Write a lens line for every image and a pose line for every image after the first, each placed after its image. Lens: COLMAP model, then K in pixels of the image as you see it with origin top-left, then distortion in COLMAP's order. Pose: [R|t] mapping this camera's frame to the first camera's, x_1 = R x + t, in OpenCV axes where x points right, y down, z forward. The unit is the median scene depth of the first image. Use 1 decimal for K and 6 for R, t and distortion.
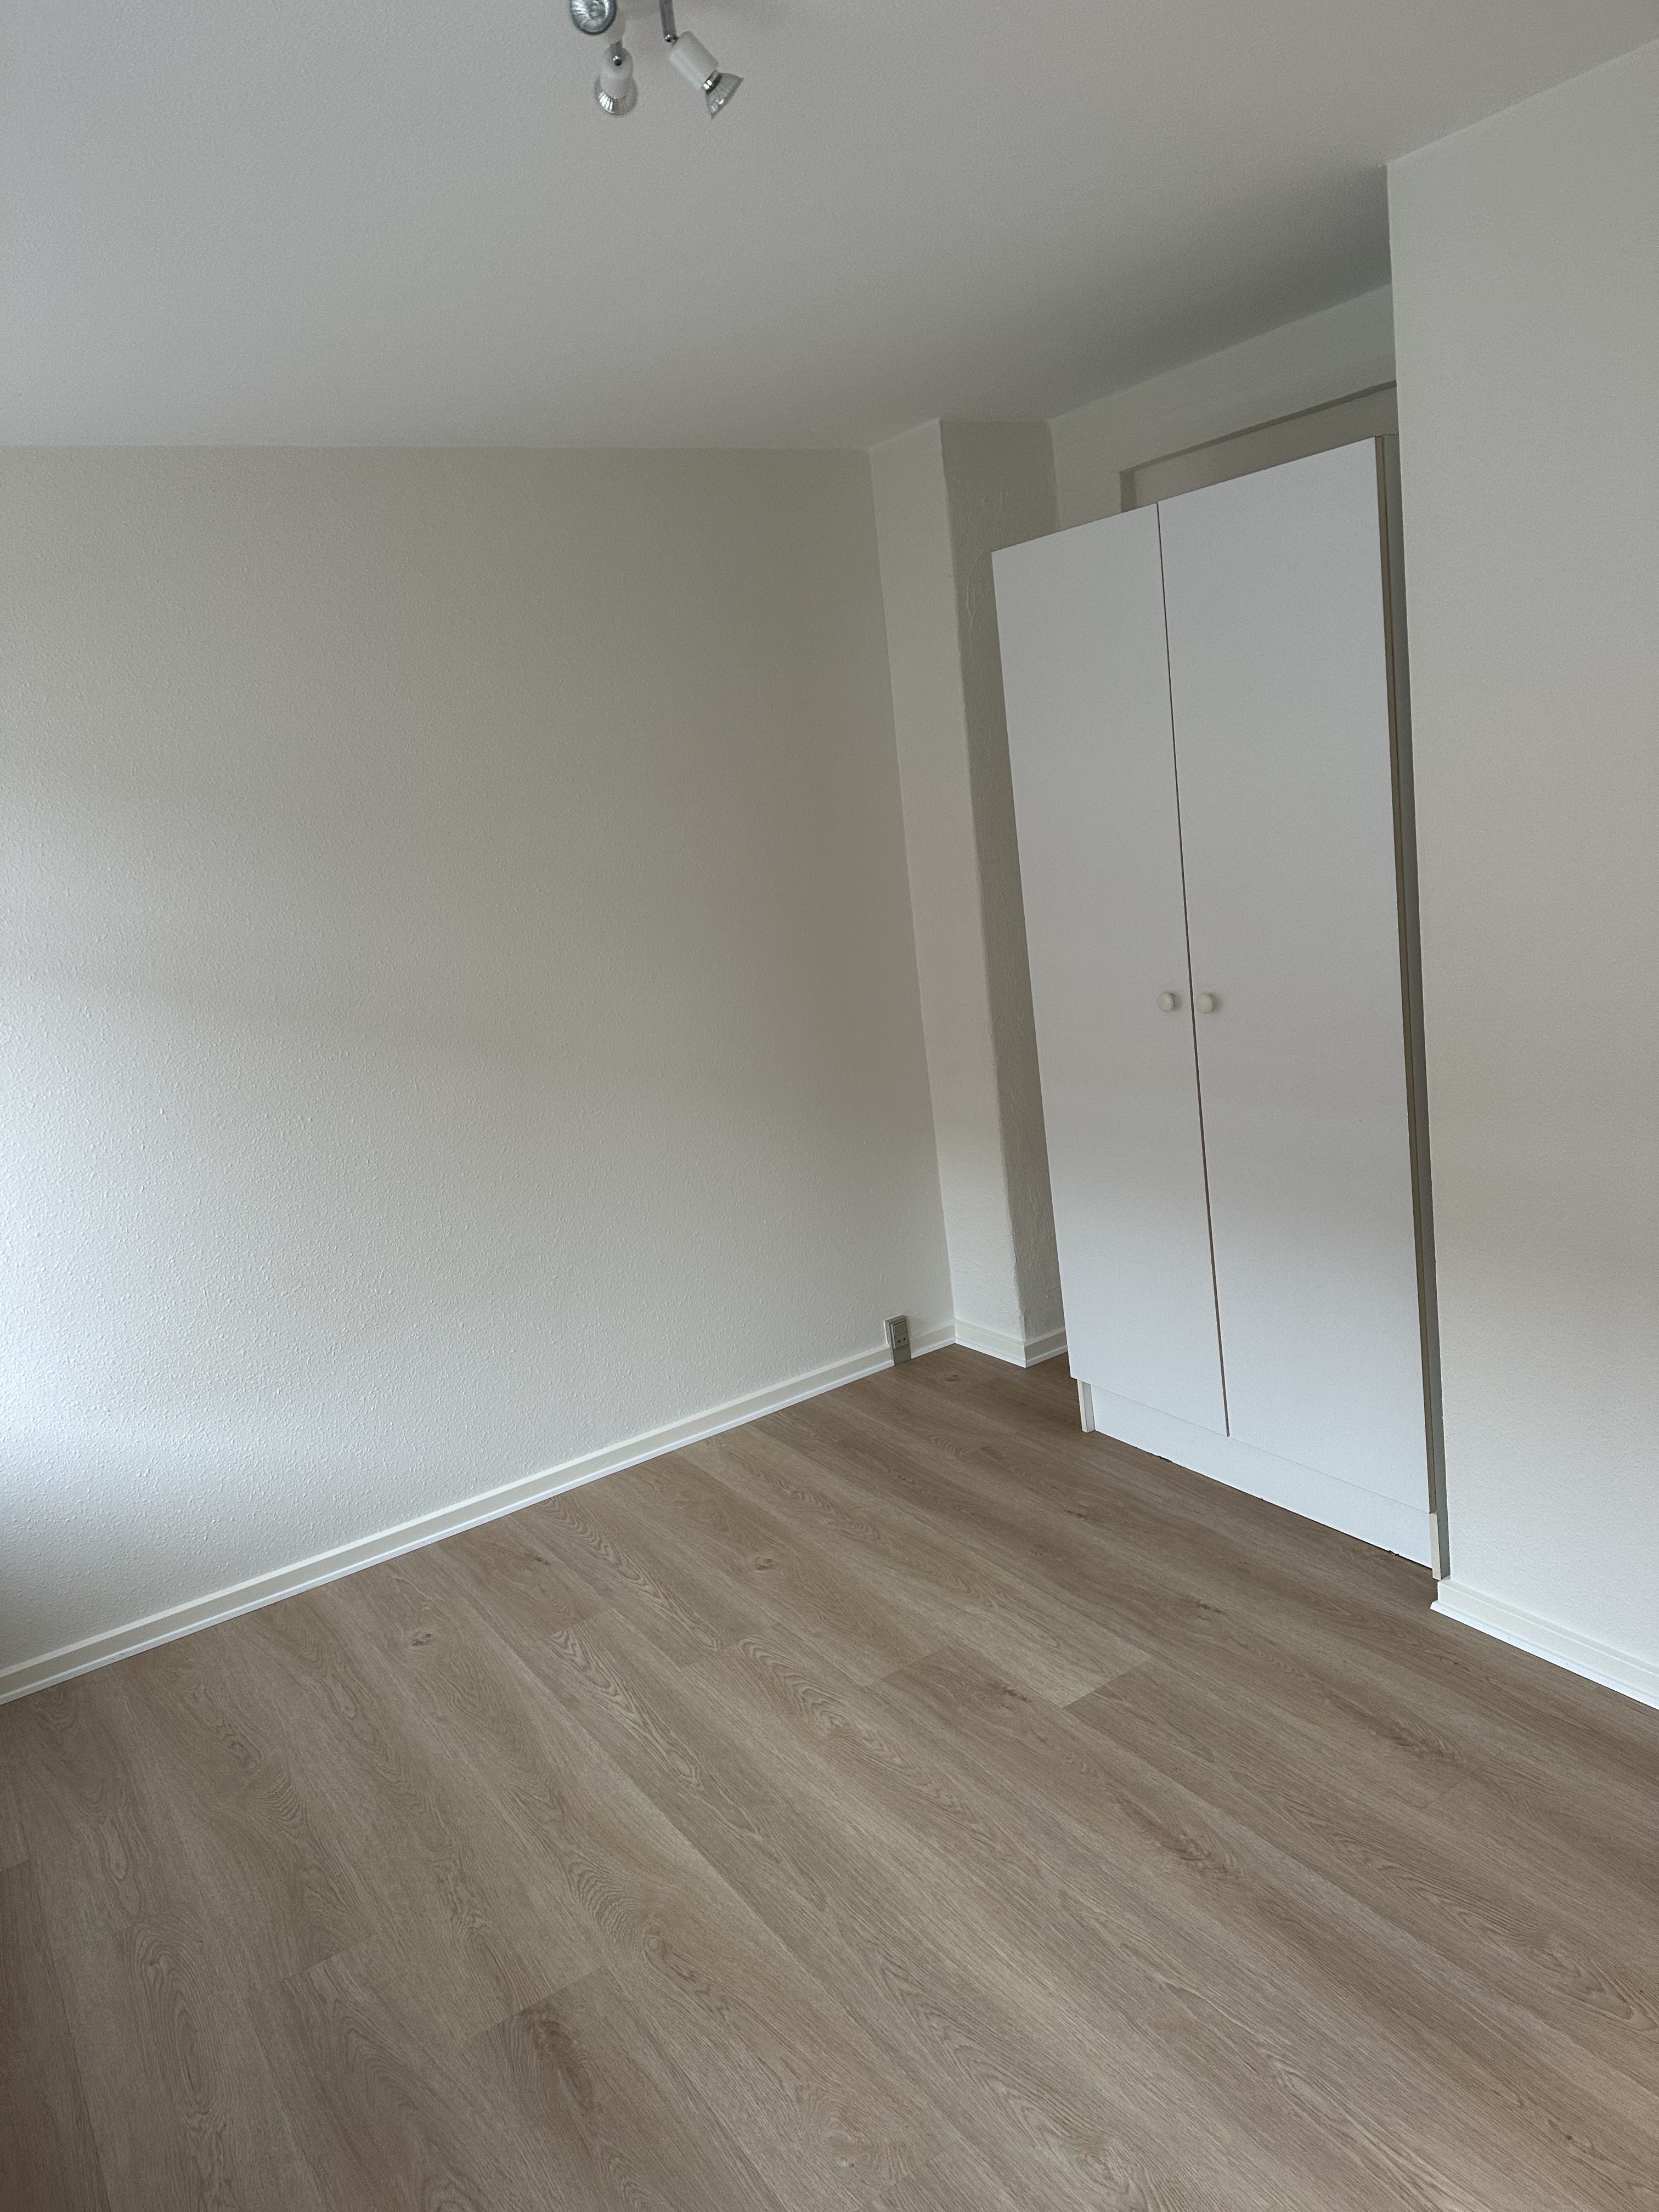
lens RADIAL K [[1548.5, 0, 832.9], [0, 1548.5, 1106.8], [0, 0, 1]] dist [0.003470, -0.009868]
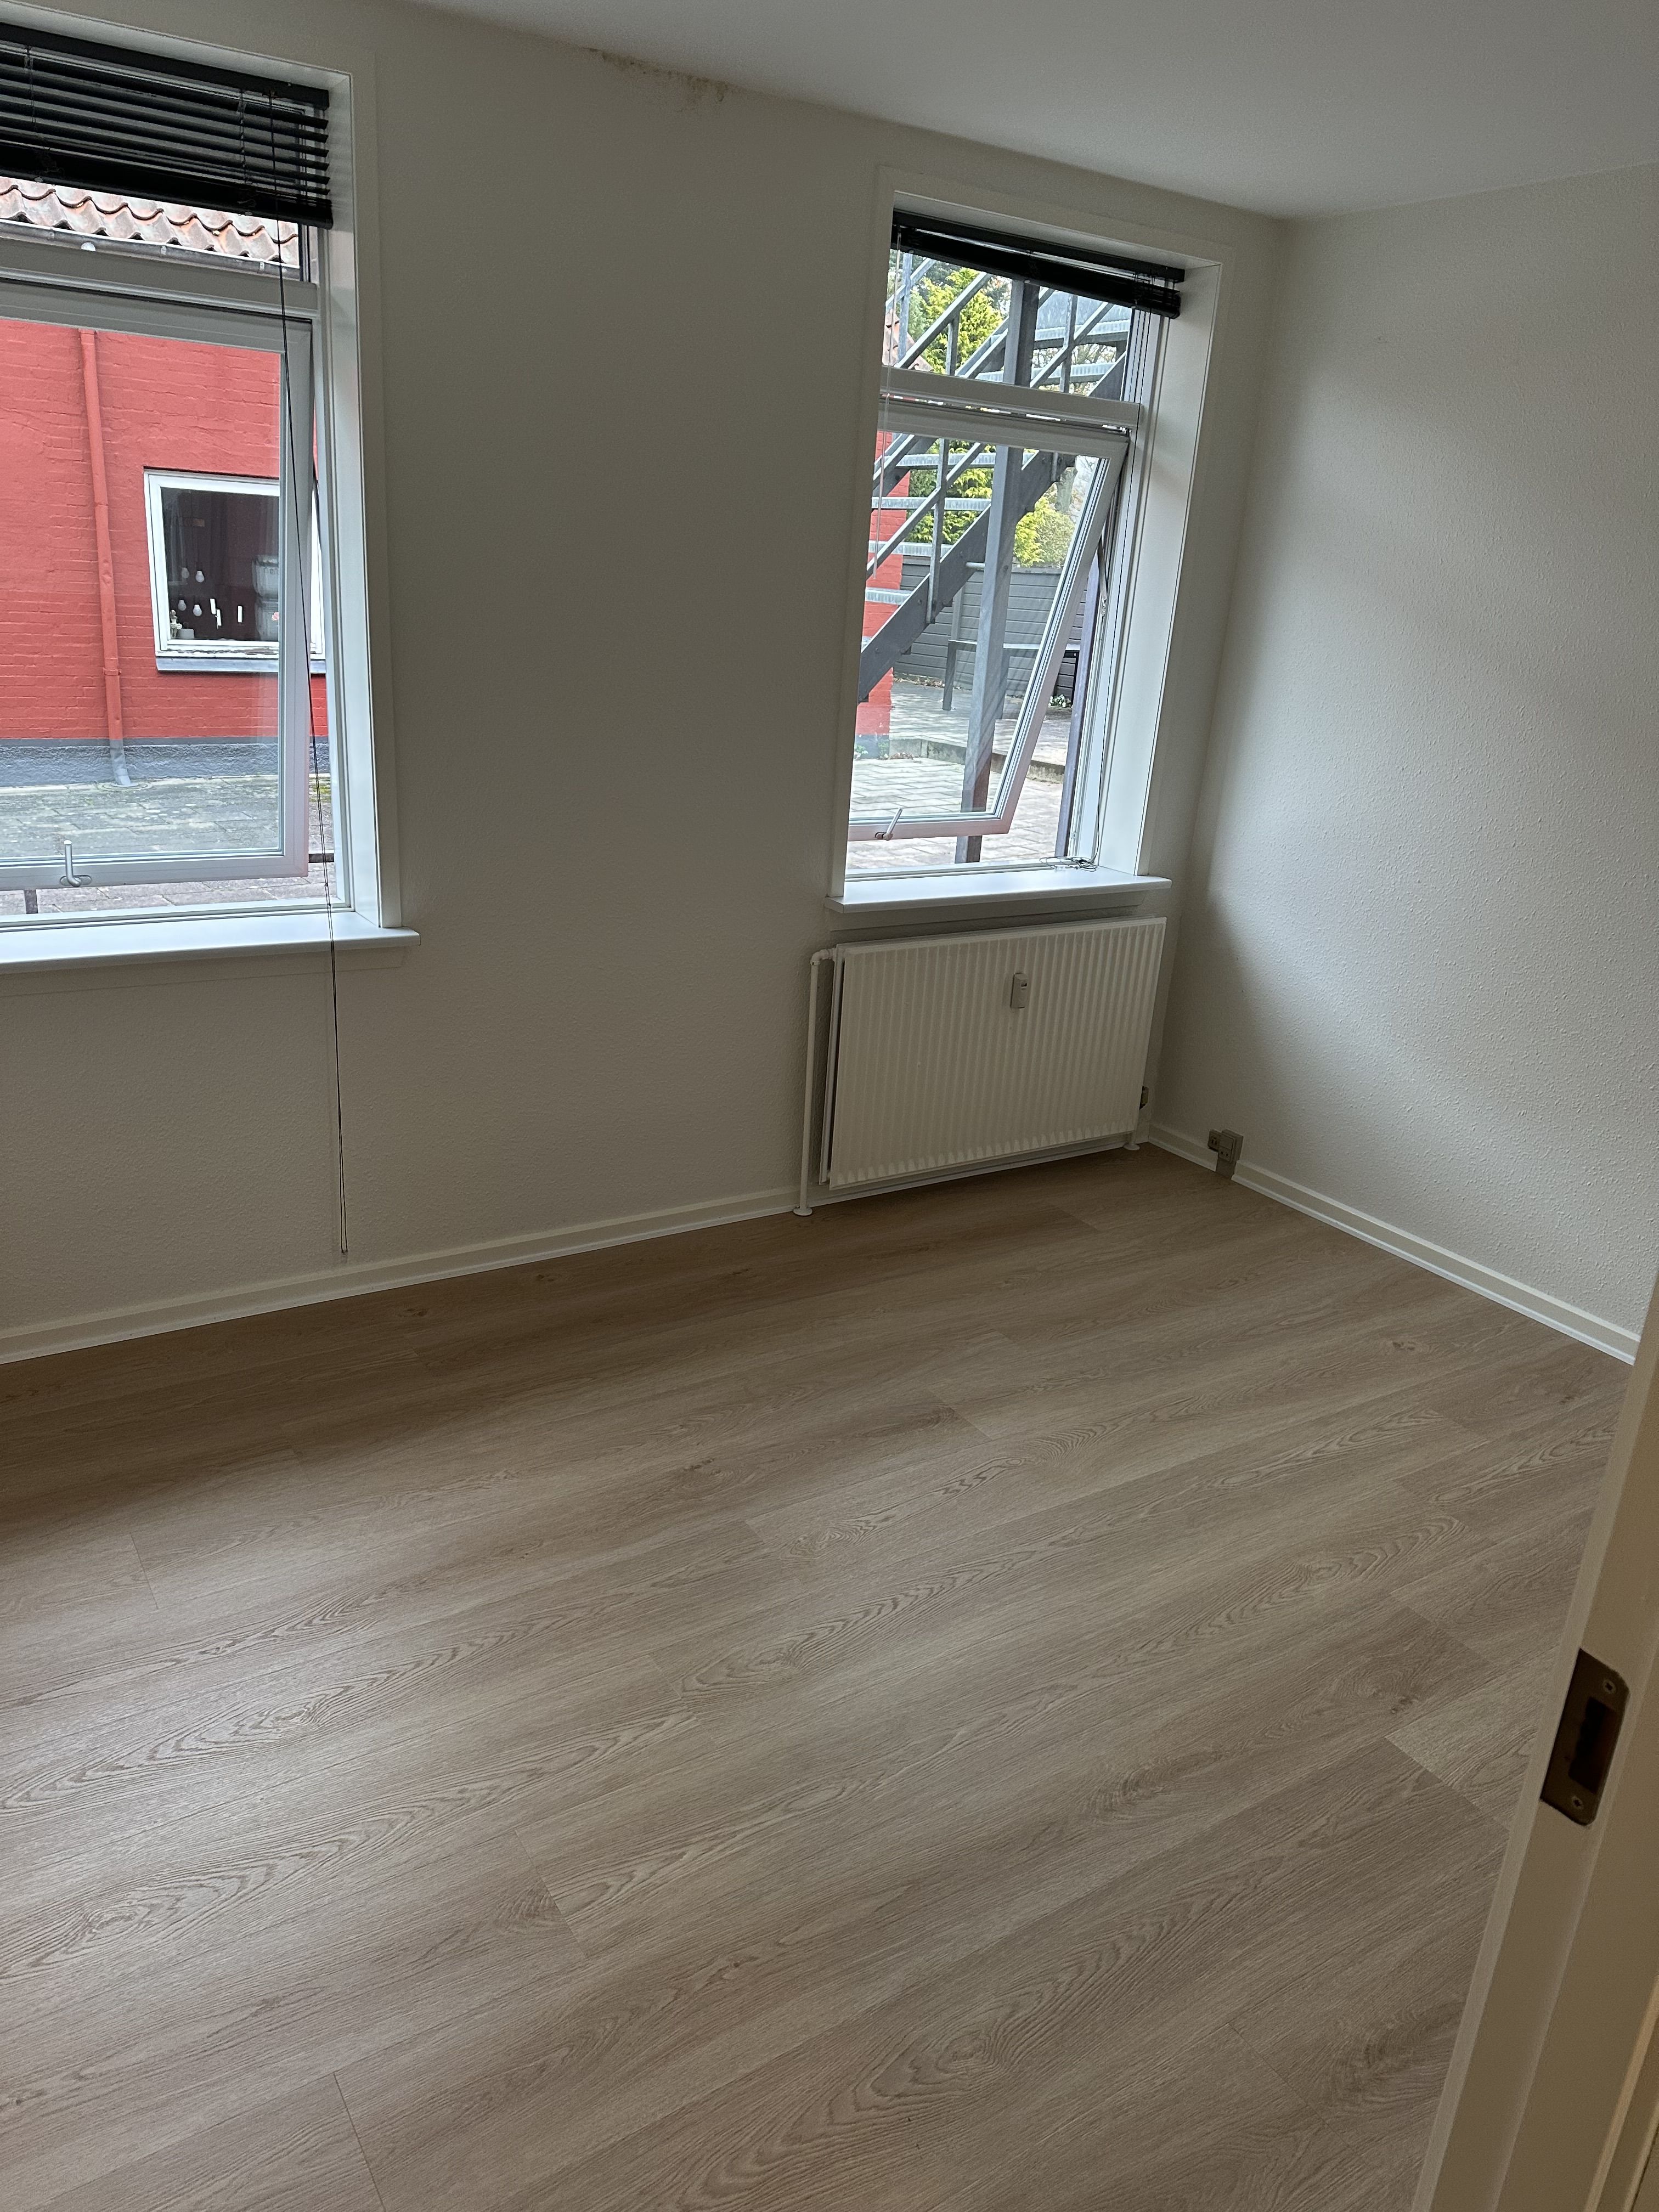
lens RADIAL K [[1548.5, 0, 826.2], [0, 1548.5, 1103.1], [0, 0, 1]] dist [0.003470, -0.009868]
pose [[-0.009570, 0.444778, -0.895590, 0.783292], [-0.275487, 0.859798, 0.429947, -0.195727], [0.961257, 0.250838, 0.114303, 0.544961]]
